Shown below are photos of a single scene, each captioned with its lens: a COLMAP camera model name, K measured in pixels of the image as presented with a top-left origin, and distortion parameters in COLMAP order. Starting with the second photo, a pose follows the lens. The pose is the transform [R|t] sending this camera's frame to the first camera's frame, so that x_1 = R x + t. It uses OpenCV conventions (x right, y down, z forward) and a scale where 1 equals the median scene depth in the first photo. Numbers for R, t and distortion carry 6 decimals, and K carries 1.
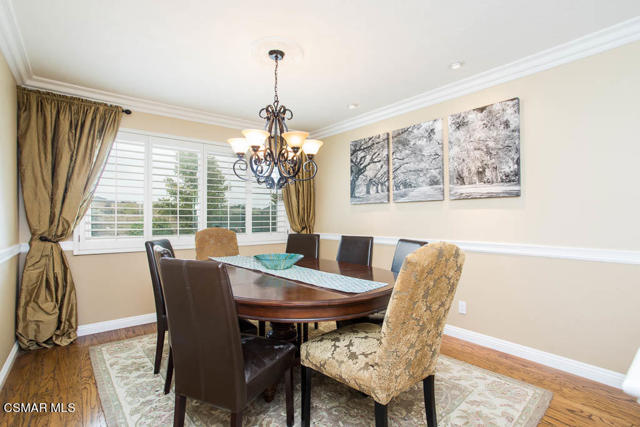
lens RADIAL K [[311.6, 0, 323.3], [0, 311.6, 213.8], [0, 0, 1]] dist [-0.030070, 0.008131]
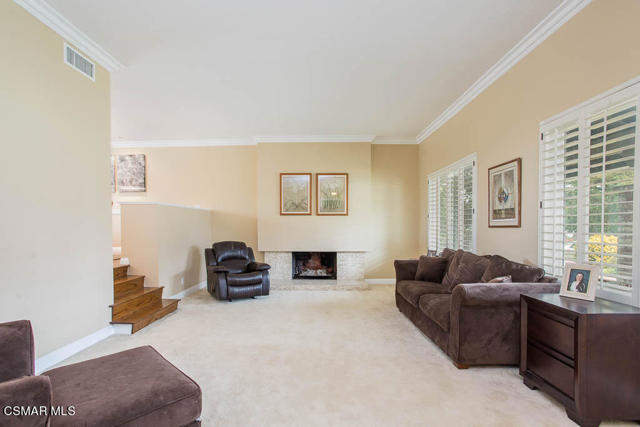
lens RADIAL K [[311.6, 0, 308.5], [0, 311.6, 235.2], [0, 0, 1]] dist [-0.030070, 0.008131]
pose [[0.655359, -0.012784, 0.755209, -0.411421], [-0.010992, 0.999589, 0.026460, 0.207711], [-0.755237, -0.025642, 0.654950, -1.639868]]
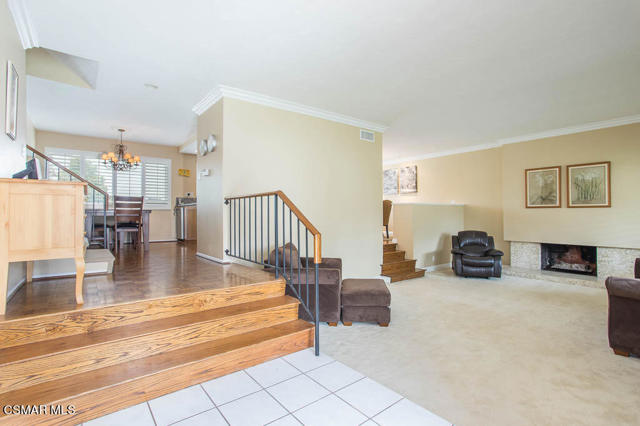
lens RADIAL K [[311.6, 0, 322.5], [0, 311.6, 211.9], [0, 0, 1]] dist [-0.030070, 0.008131]
pose [[0.999939, 0.003998, -0.010339, -0.398065], [-0.003969, 0.999988, 0.002848, 0.151089], [0.010350, -0.002807, 0.999942, -2.441439]]
